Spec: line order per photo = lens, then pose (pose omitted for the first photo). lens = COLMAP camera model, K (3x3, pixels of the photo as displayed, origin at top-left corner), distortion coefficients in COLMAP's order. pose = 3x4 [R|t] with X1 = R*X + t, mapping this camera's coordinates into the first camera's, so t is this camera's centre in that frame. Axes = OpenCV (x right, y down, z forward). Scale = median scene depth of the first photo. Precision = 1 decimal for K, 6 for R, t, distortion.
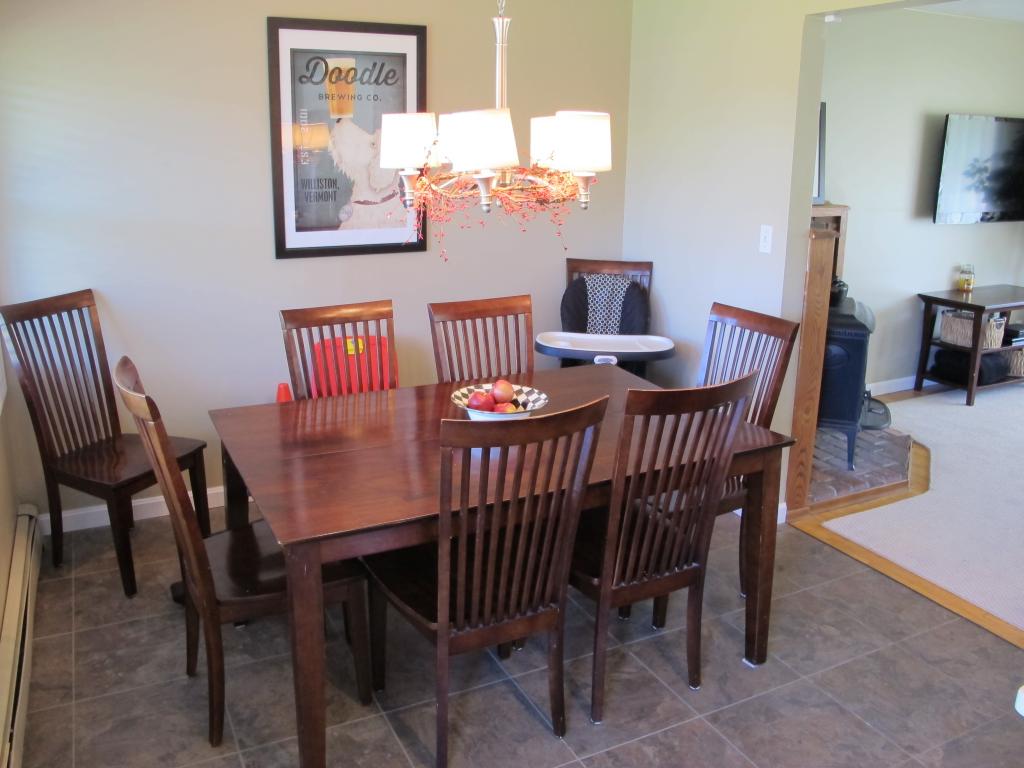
lens RADIAL K [[865.0, 0, 507.7], [0, 865.0, 356.9], [0, 0, 1]] dist [-0.147522, 0.115832]
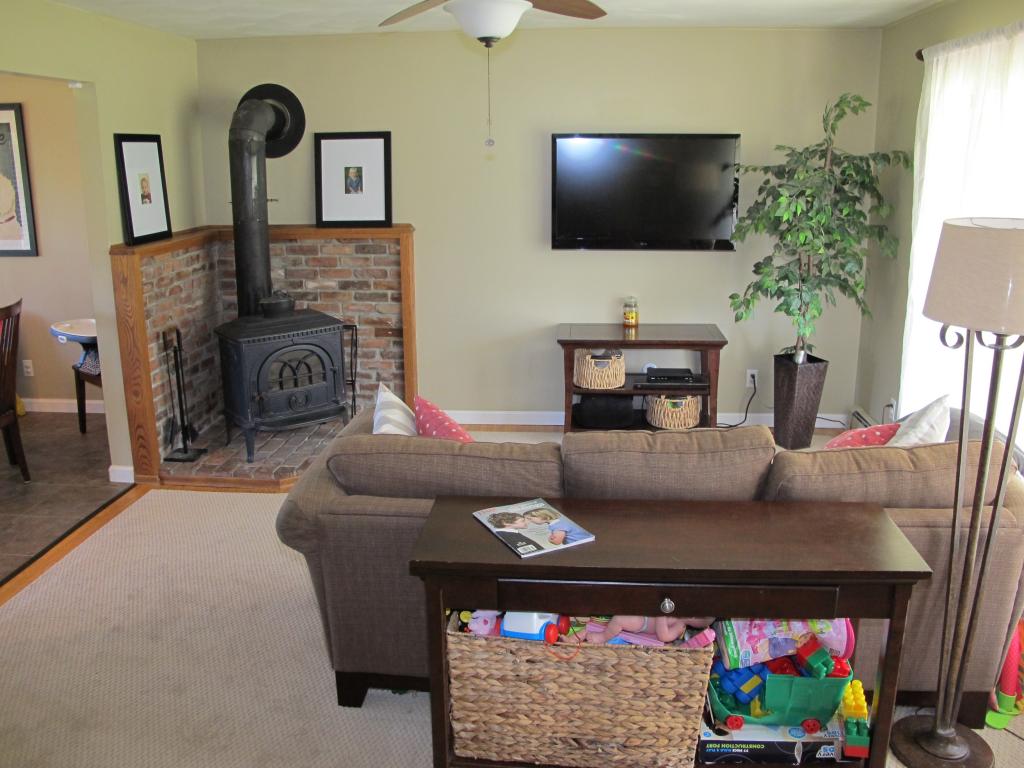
lens RADIAL K [[865.0, 0, 511.3], [0, 865.0, 353.0], [0, 0, 1]] dist [-0.147522, 0.115832]
pose [[0.855548, 0.102760, -0.507422, 1.432608], [-0.113343, 0.993505, 0.010096, -0.070307], [0.505164, 0.048875, 0.861638, 0.212881]]
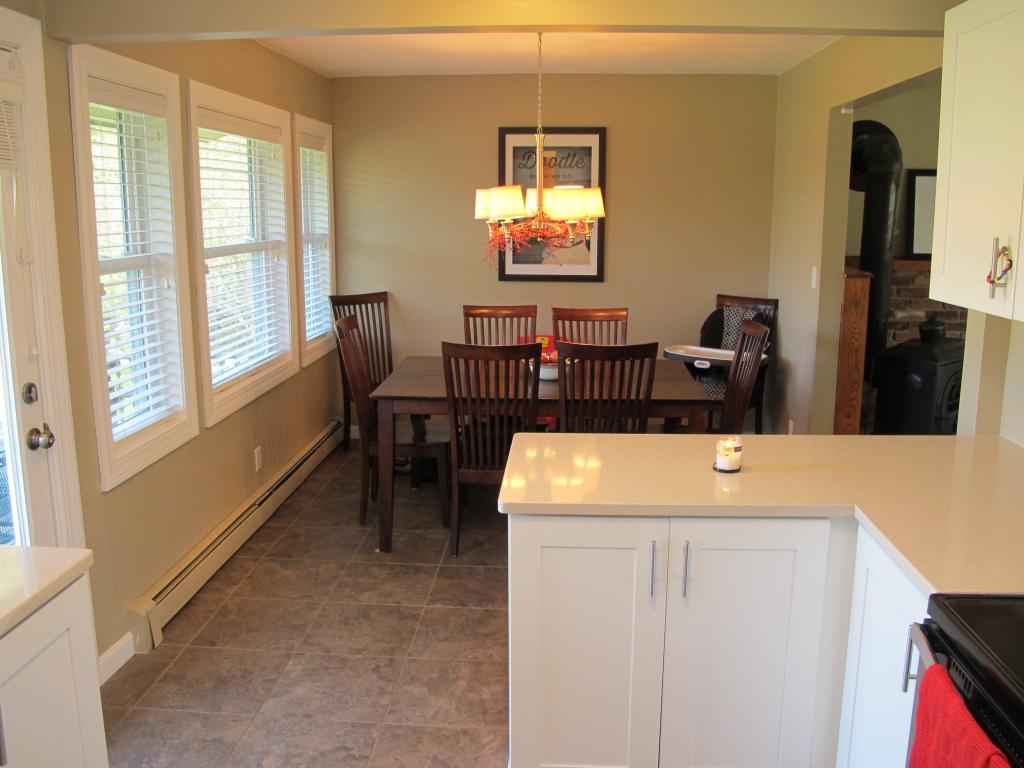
lens RADIAL K [[865.0, 0, 517.1], [0, 865.0, 362.3], [0, 0, 1]] dist [-0.147522, 0.115832]
pose [[0.868640, 0.078955, -0.489113, 0.530484], [-0.114260, 0.992533, -0.042702, 0.093676], [0.482089, 0.092979, 0.871175, -0.326124]]
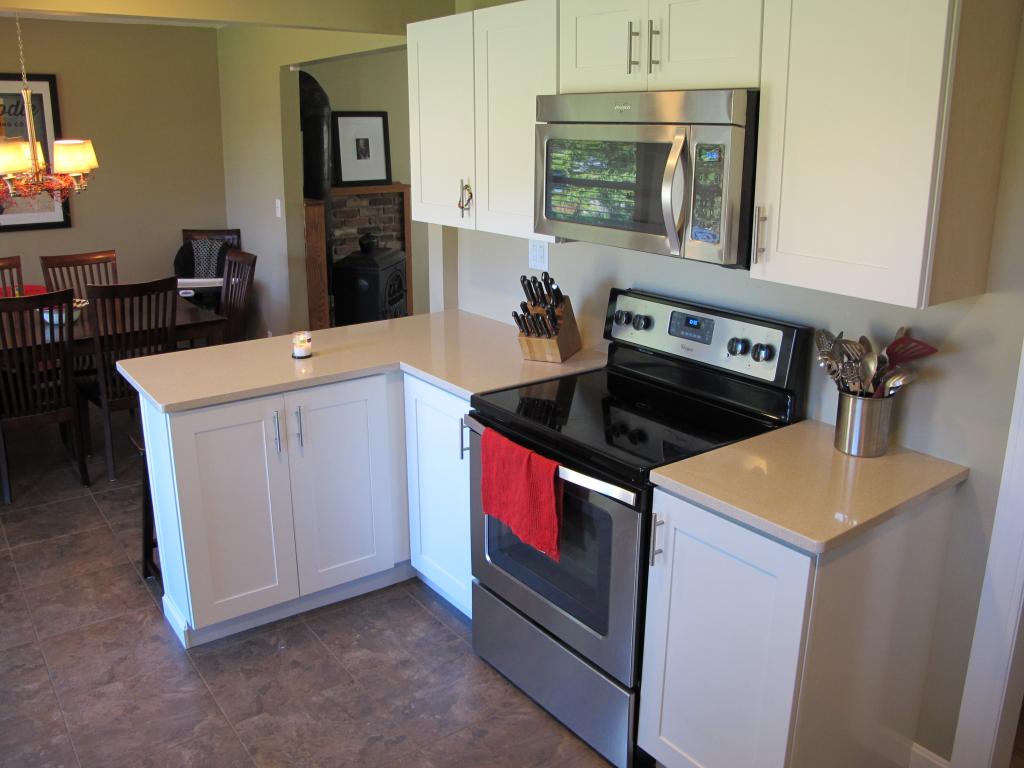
lens RADIAL K [[865.0, 0, 513.0], [0, 865.0, 355.1], [0, 0, 1]] dist [-0.147522, 0.115832]
pose [[0.984539, -0.052934, 0.166977, 0.430953], [0.051411, 0.998587, 0.013434, 0.124295], [-0.167452, -0.004642, 0.985869, -0.579206]]
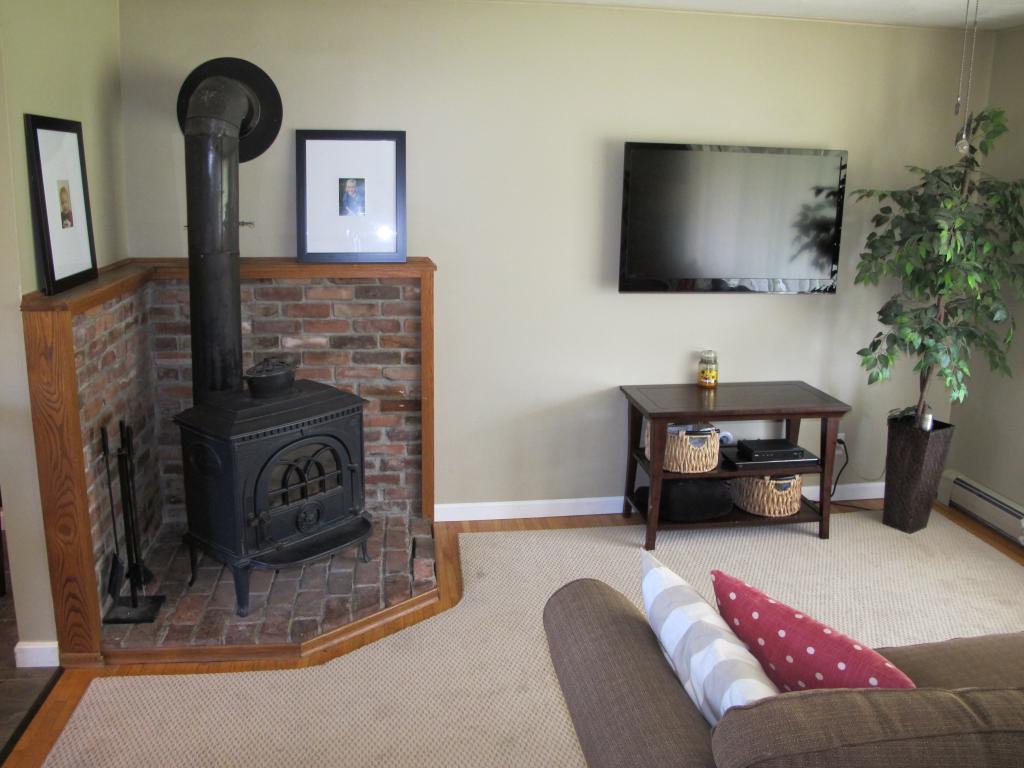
lens RADIAL K [[865.0, 0, 508.6], [0, 865.0, 355.0], [0, 0, 1]] dist [-0.147522, 0.115832]
pose [[0.948791, 0.073416, -0.307256, 0.957828], [-0.086954, 0.995743, -0.030587, -0.108187], [0.303702, 0.055737, 0.951135, 0.385389]]
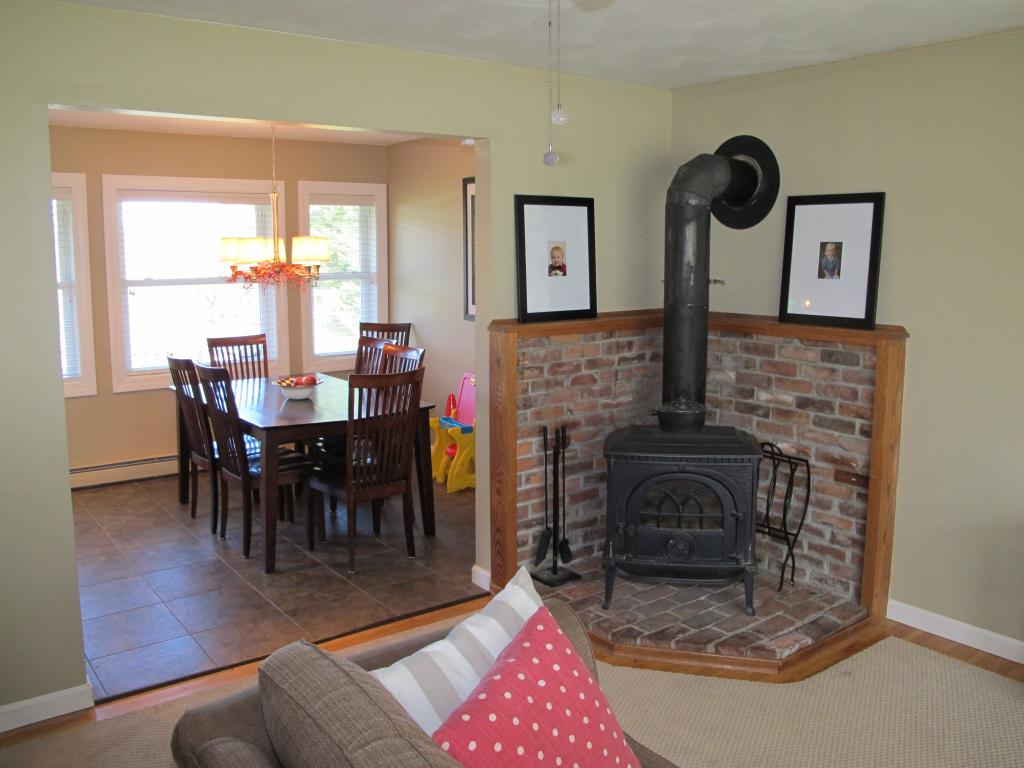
lens RADIAL K [[865.0, 0, 506.9], [0, 865.0, 355.9], [0, 0, 1]] dist [-0.147522, 0.115832]
pose [[0.188079, 0.112365, -0.975705, 1.387974], [-0.238130, 0.969009, 0.065692, -0.176151], [0.952848, 0.219990, 0.209008, 0.742605]]
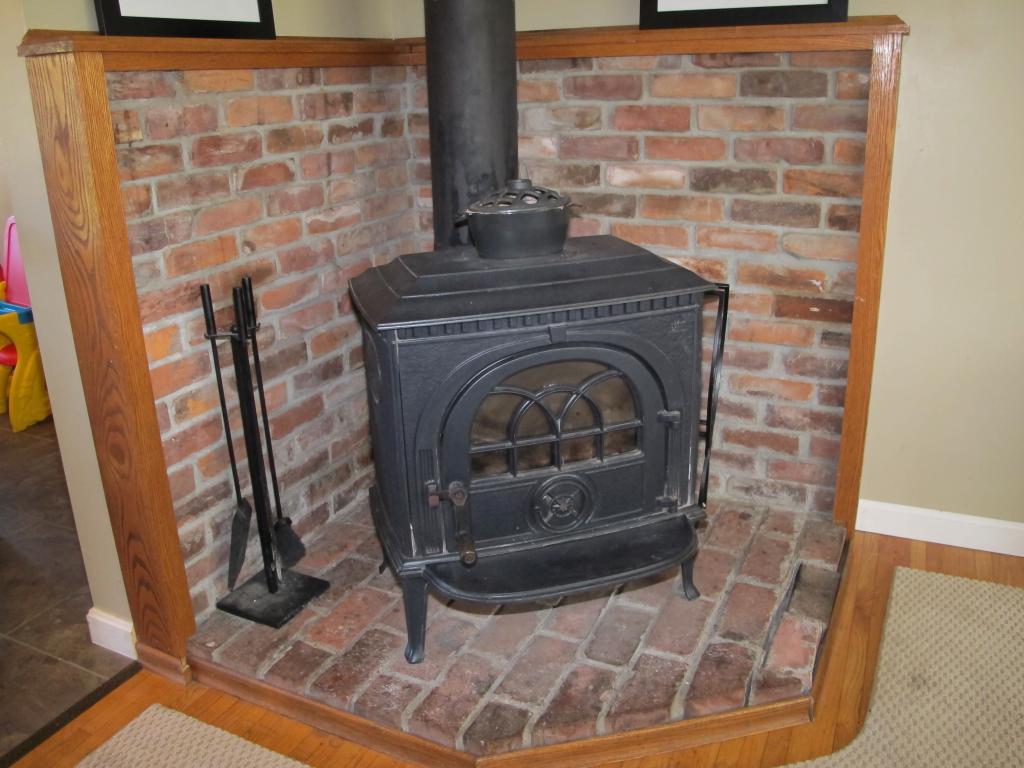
lens RADIAL K [[865.0, 0, 510.2], [0, 865.0, 356.3], [0, 0, 1]] dist [-0.147522, 0.115832]
pose [[0.615770, 0.214409, -0.758193, 0.807976], [-0.157916, 0.976322, 0.147841, -0.086948], [0.771939, 0.028695, 0.635048, 0.871469]]
